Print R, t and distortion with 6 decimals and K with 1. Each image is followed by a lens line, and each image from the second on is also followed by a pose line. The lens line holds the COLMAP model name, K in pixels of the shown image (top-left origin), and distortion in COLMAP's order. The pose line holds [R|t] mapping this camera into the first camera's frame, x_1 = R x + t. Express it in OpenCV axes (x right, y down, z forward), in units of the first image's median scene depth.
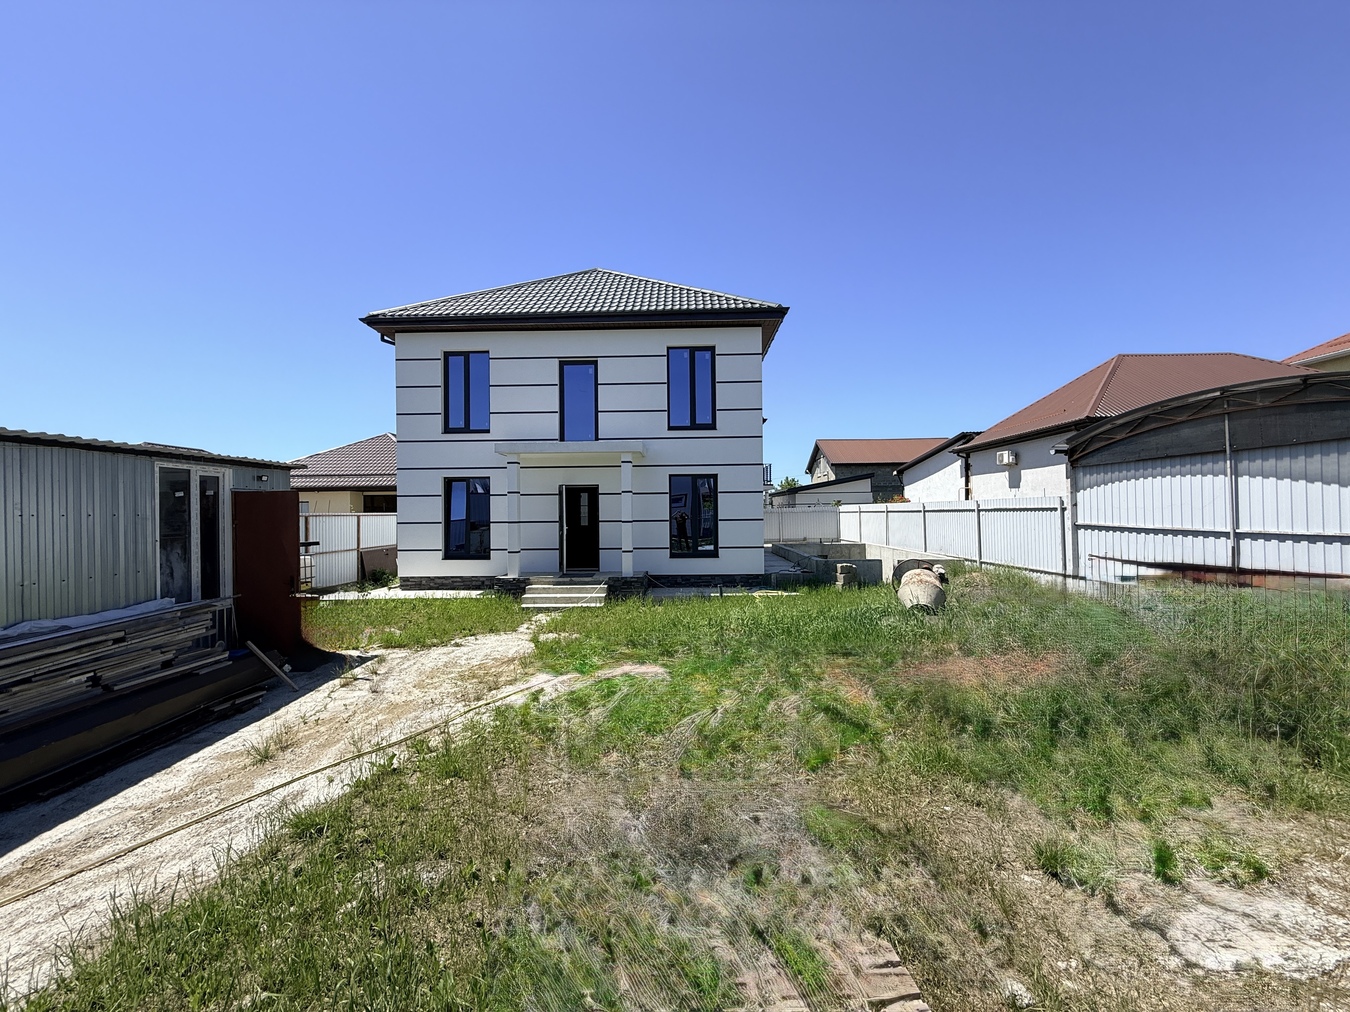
lens RADIAL K [[537.1, 0, 678.4], [0, 537.1, 508.4], [0, 0, 1]] dist [-0.002017, 0.000498]
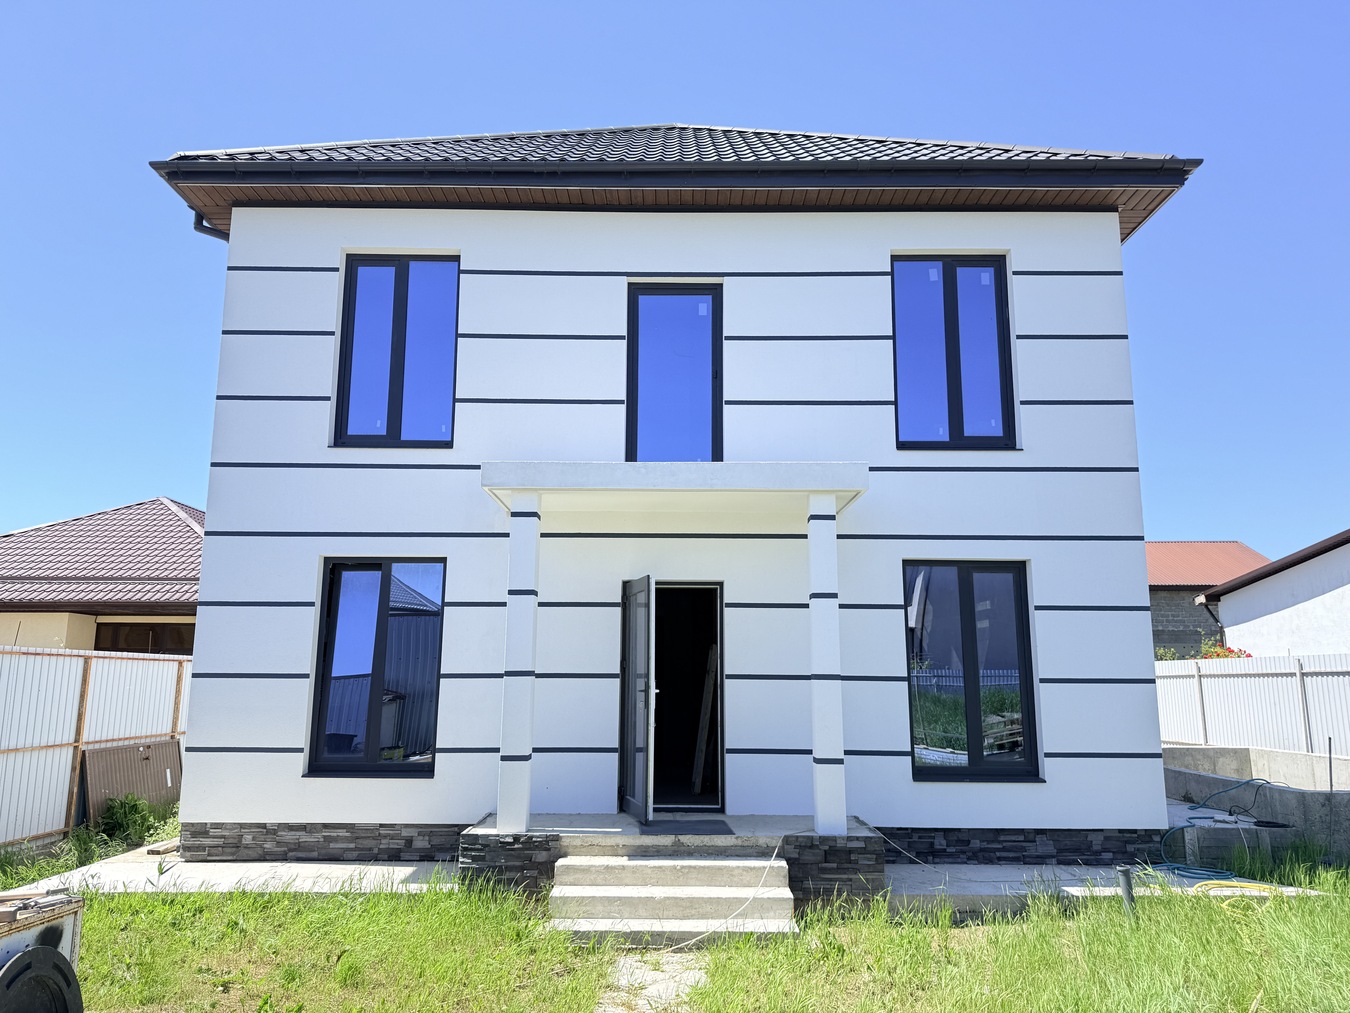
lens RADIAL K [[957.8, 0, 677.6], [0, 957.8, 507.8], [0, 0, 1]] dist [0.035066, -0.026988]
pose [[0.999763, 0.018466, 0.011527, -0.190649], [-0.016262, 0.985588, -0.168379, 0.020165], [-0.014470, 0.168152, 0.985655, 0.302924]]
